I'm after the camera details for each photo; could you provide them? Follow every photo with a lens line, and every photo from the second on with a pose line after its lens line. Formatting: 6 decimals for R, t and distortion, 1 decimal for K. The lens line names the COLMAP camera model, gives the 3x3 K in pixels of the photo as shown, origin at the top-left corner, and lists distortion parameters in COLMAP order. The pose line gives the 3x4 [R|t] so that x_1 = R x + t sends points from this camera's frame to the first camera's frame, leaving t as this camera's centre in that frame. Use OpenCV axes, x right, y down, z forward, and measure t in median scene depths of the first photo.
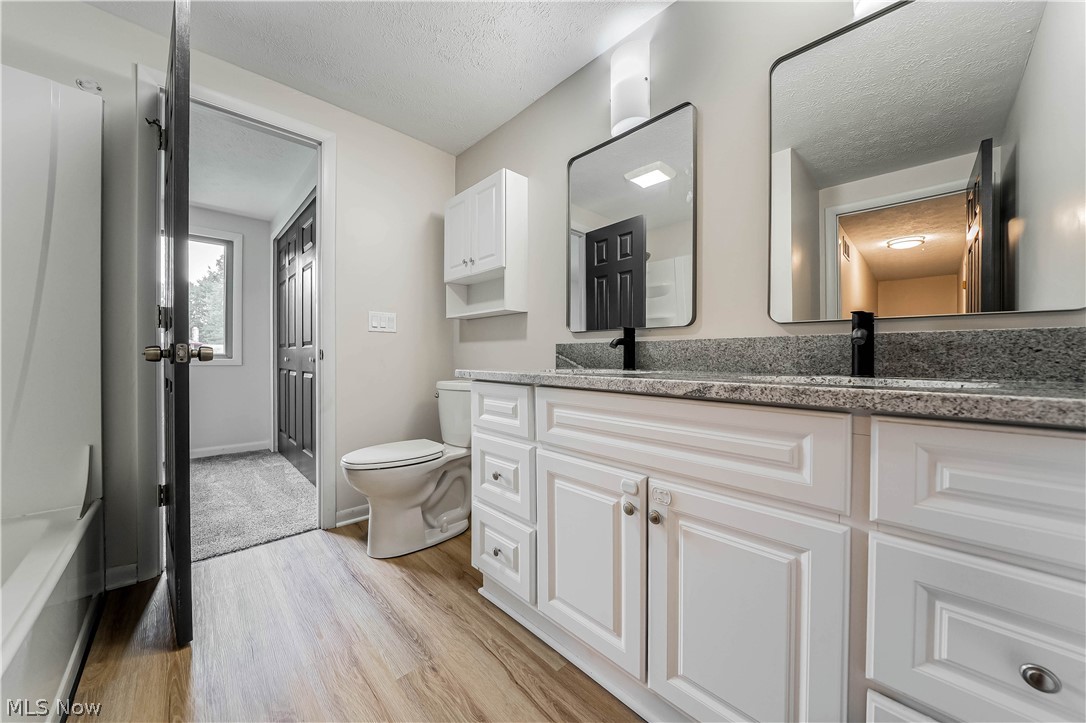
lens RADIAL K [[374.2, 0, 544.3], [0, 374.2, 361.5], [0, 0, 1]] dist [-0.009166, -0.000094]
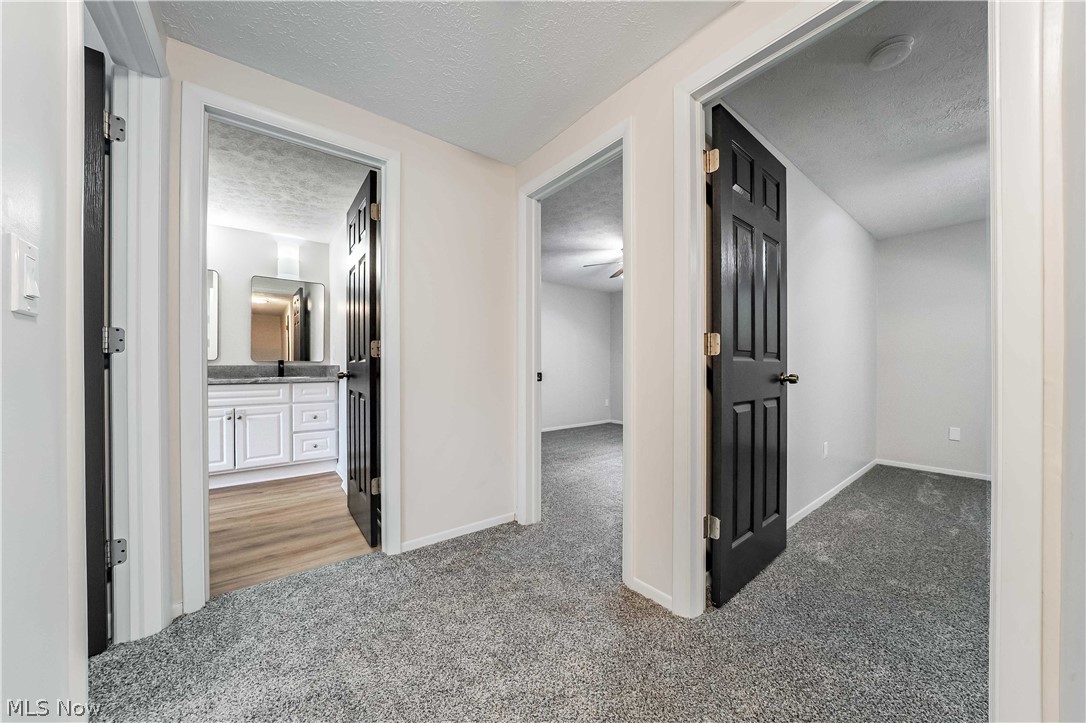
lens RADIAL K [[374.2, 0, 547.8], [0, 374.2, 367.6], [0, 0, 1]] dist [-0.009166, -0.000094]
pose [[0.089819, -0.006909, 0.995934, -2.860601], [0.010789, 0.999924, 0.005964, -0.052264], [-0.995900, 0.010209, 0.089886, -2.180092]]
